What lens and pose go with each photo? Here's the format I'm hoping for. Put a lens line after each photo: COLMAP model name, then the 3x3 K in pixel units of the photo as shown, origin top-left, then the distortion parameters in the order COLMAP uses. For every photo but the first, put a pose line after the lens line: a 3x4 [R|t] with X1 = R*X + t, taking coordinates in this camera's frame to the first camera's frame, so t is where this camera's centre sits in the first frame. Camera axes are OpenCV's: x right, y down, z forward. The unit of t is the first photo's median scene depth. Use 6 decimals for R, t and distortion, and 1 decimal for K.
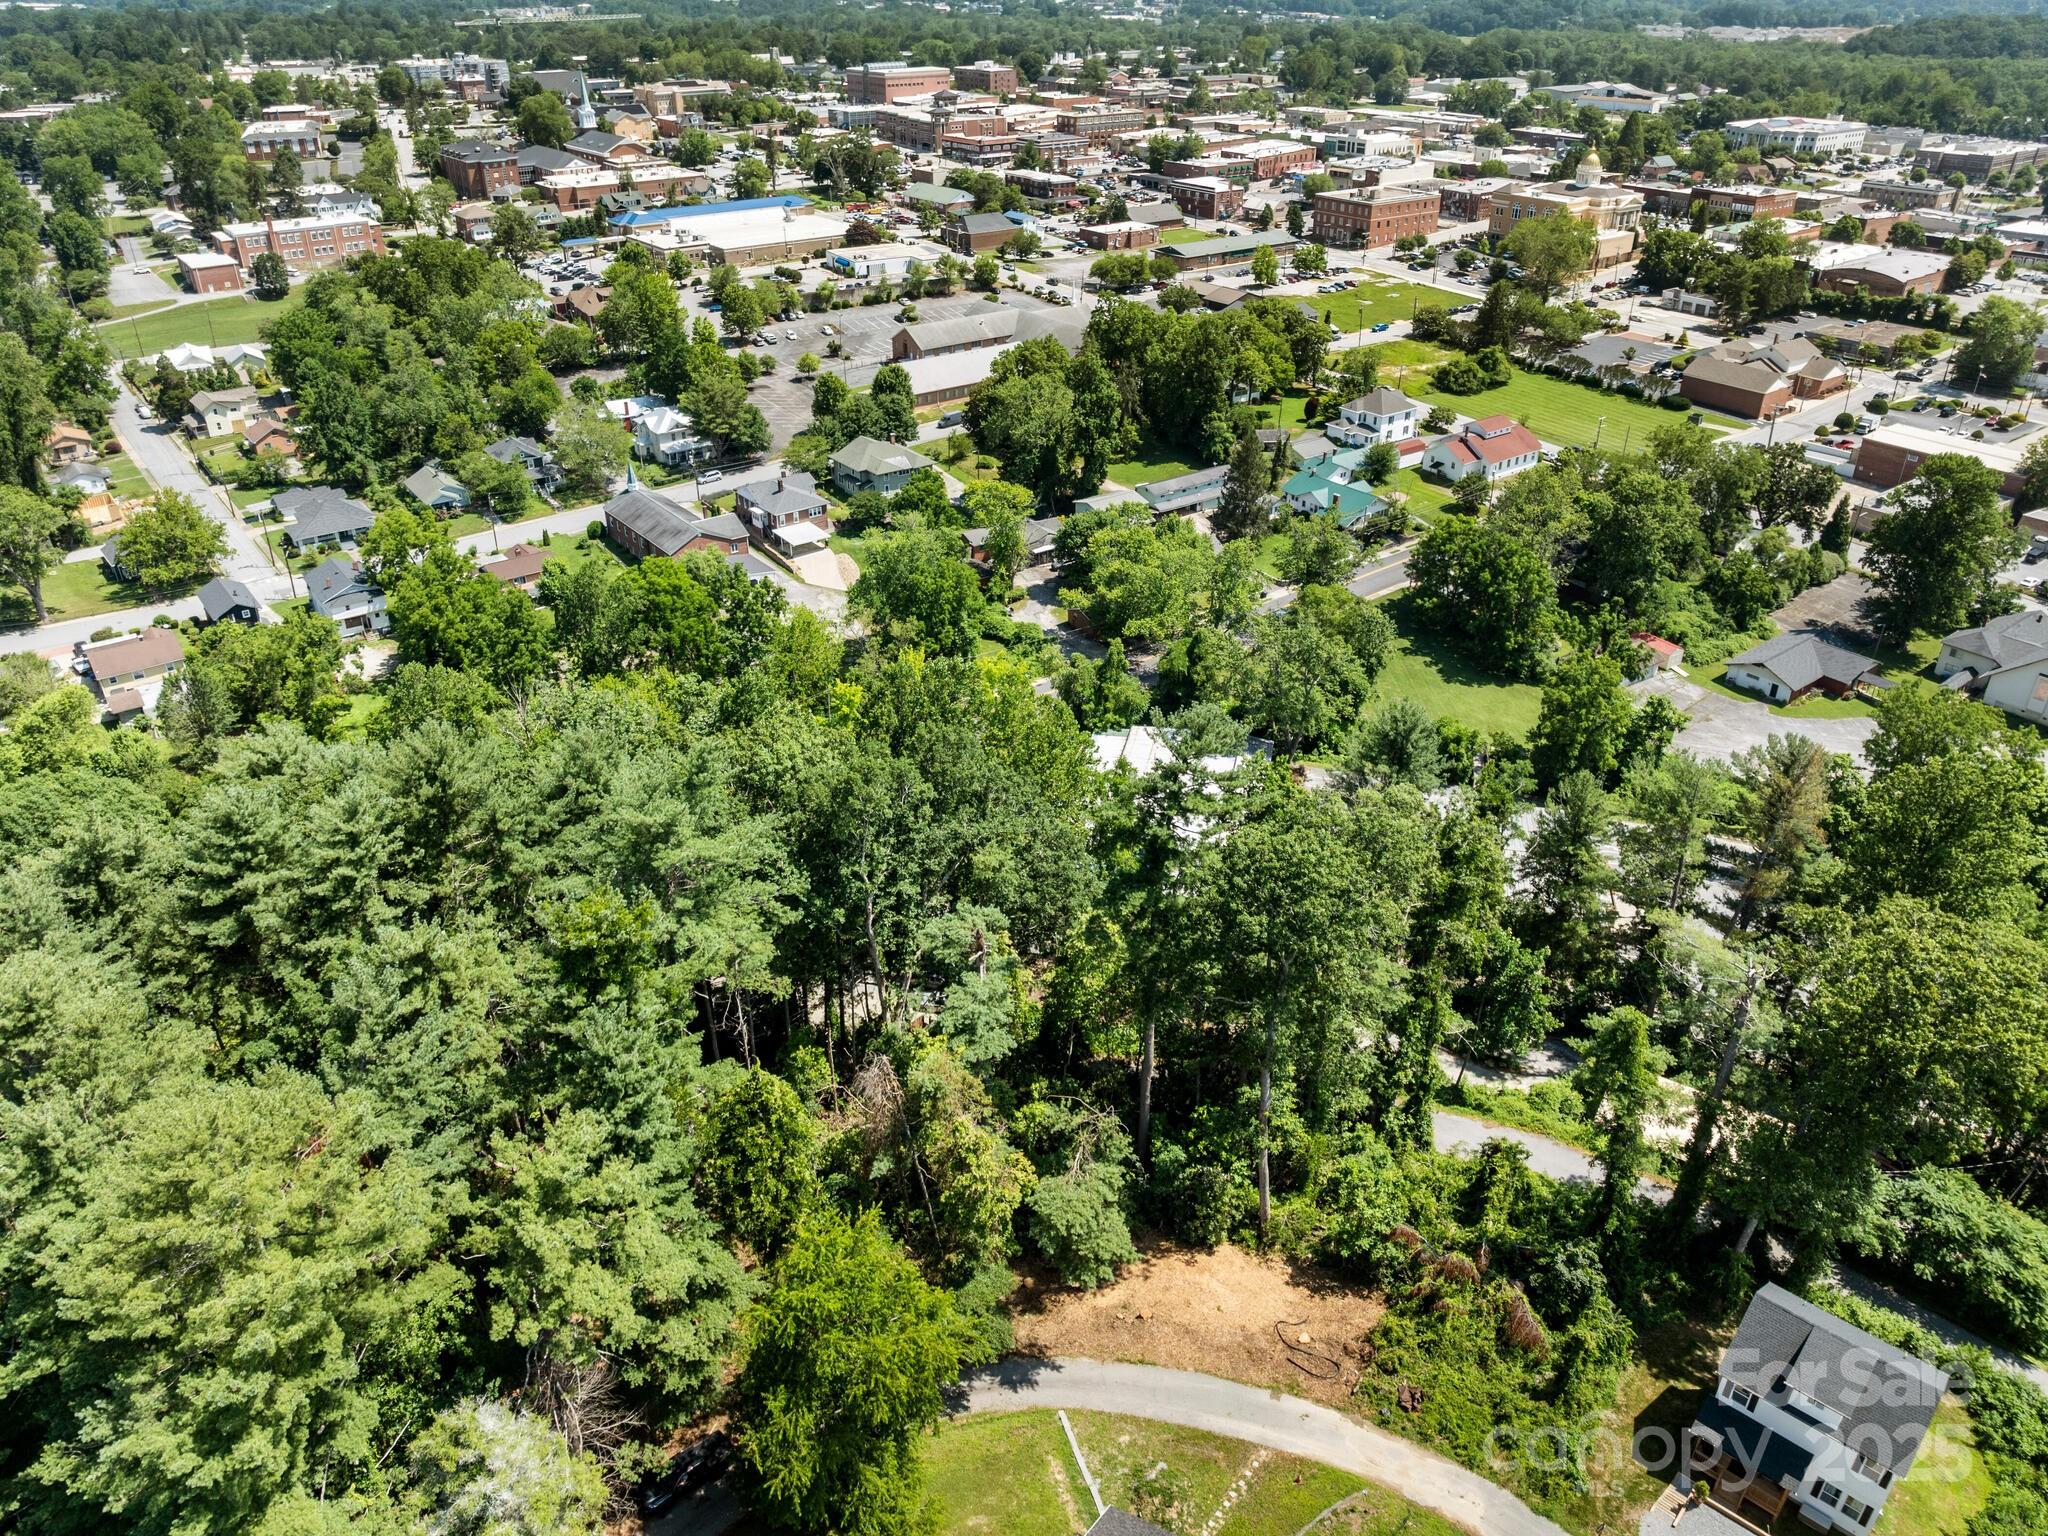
lens RADIAL K [[1442.9, 0, 1024.0], [0, 1442.9, 768.0], [0, 0, 1]] dist [-0.039254, 0.003068]
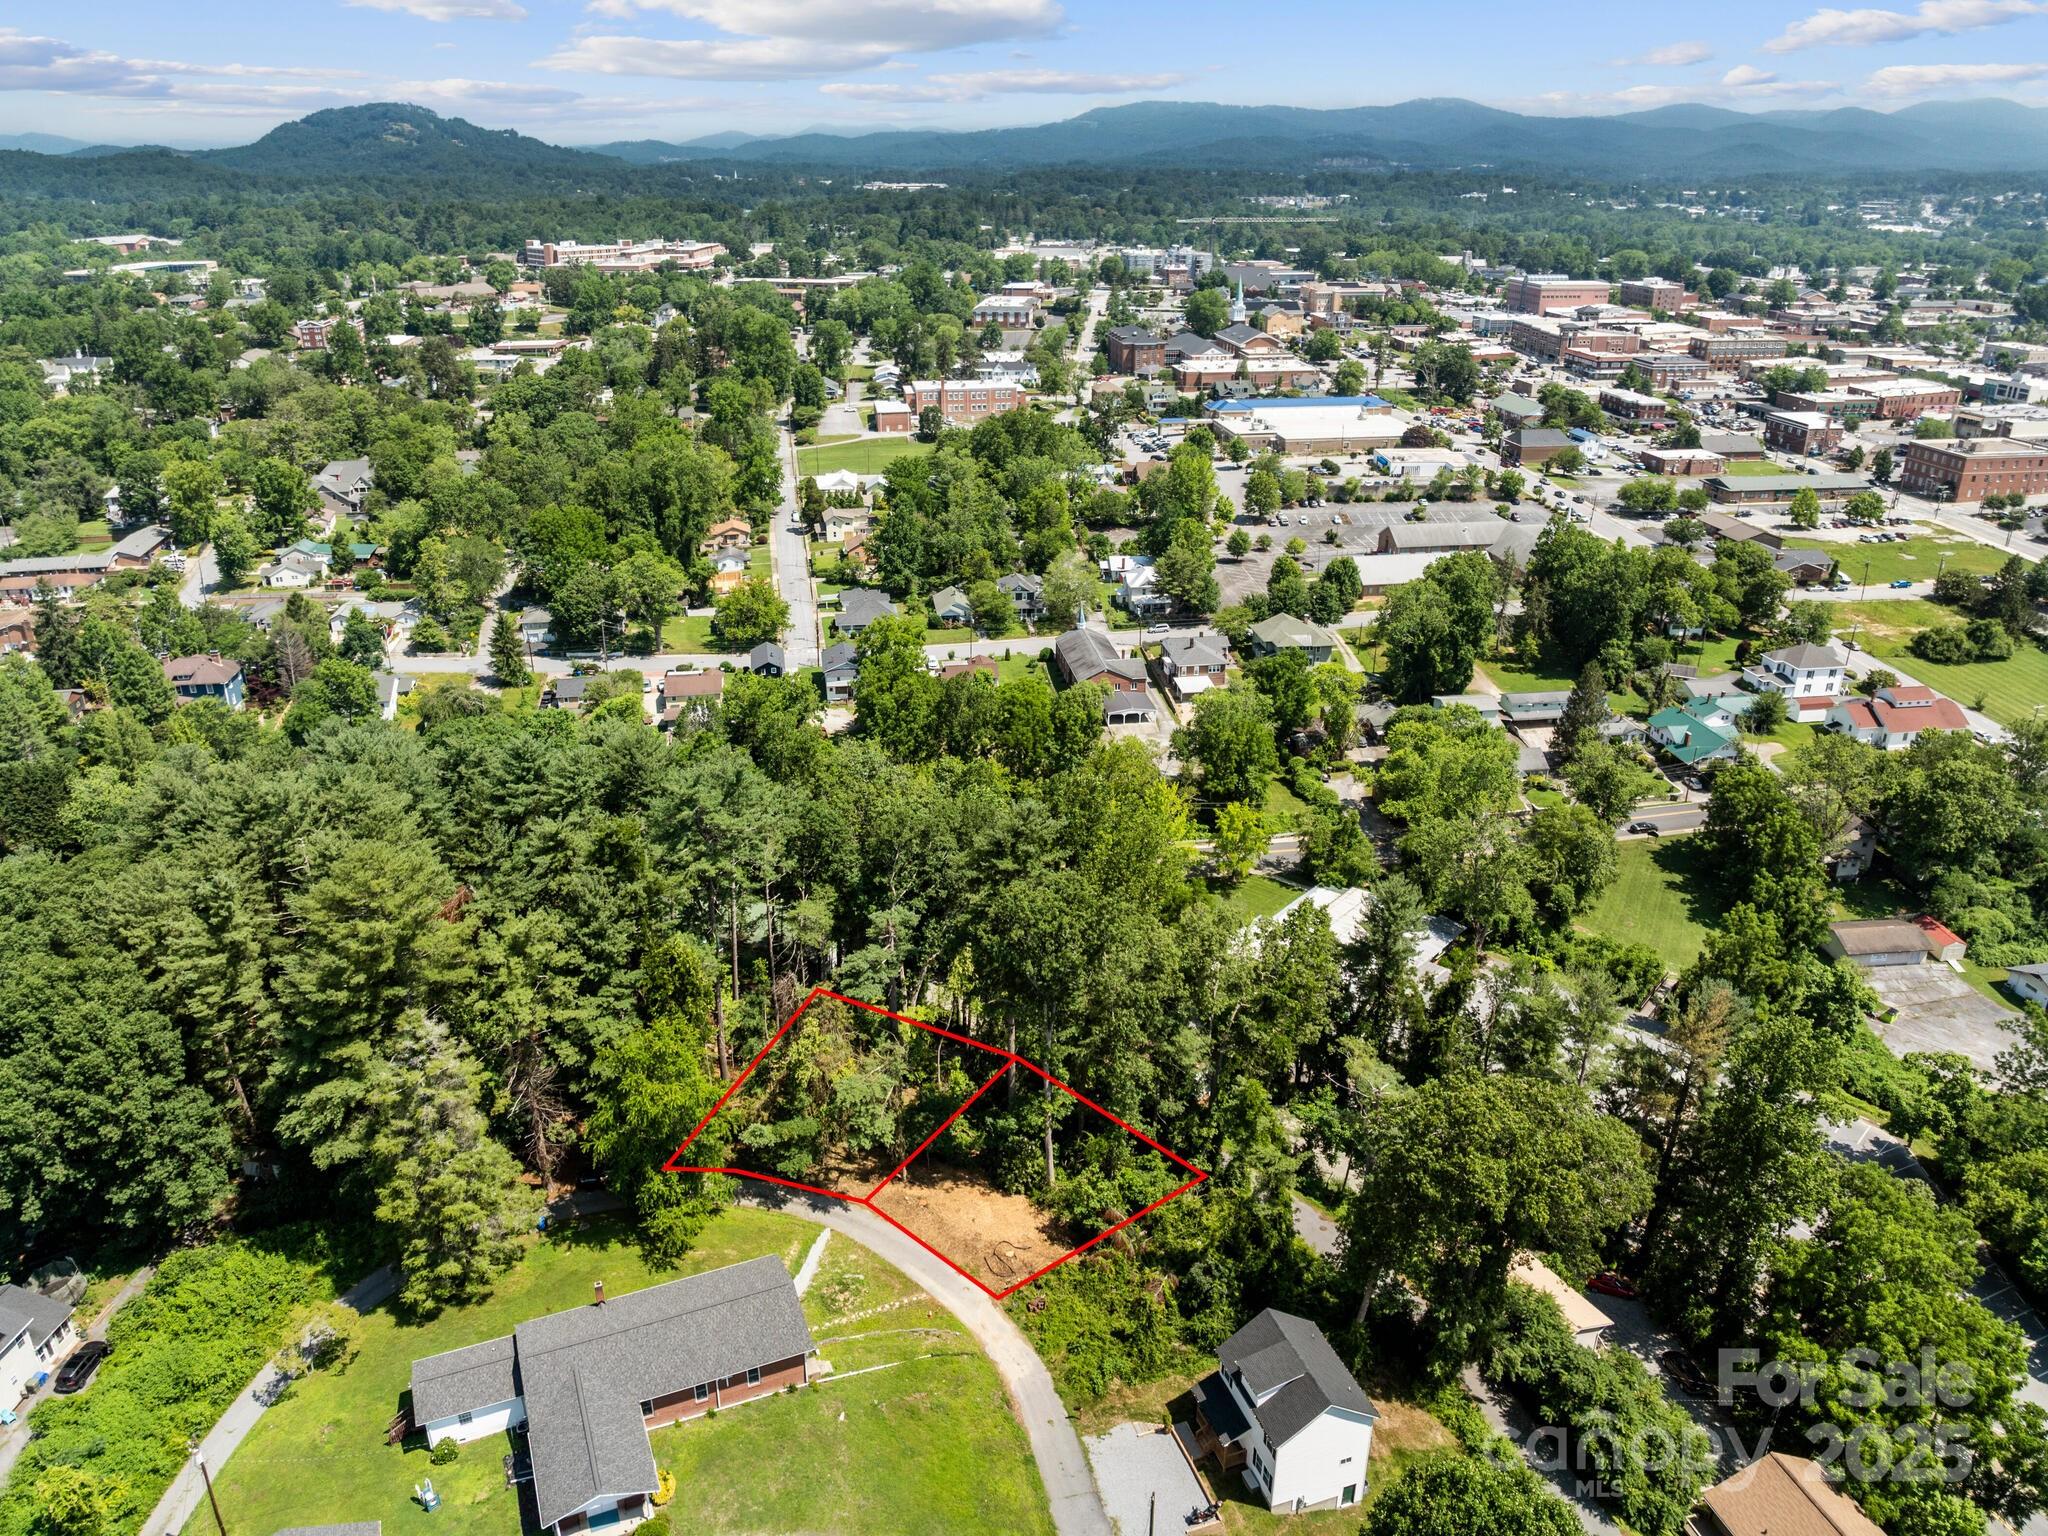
lens RADIAL K [[1442.9, 0, 1024.0], [0, 1442.9, 768.0], [0, 0, 1]] dist [-0.039254, 0.003068]
pose [[0.881679, 0.188077, -0.432746, 0.176338], [-0.233419, 0.970897, -0.053605, 0.000503], [0.410070, 0.148274, 0.899921, -0.083974]]
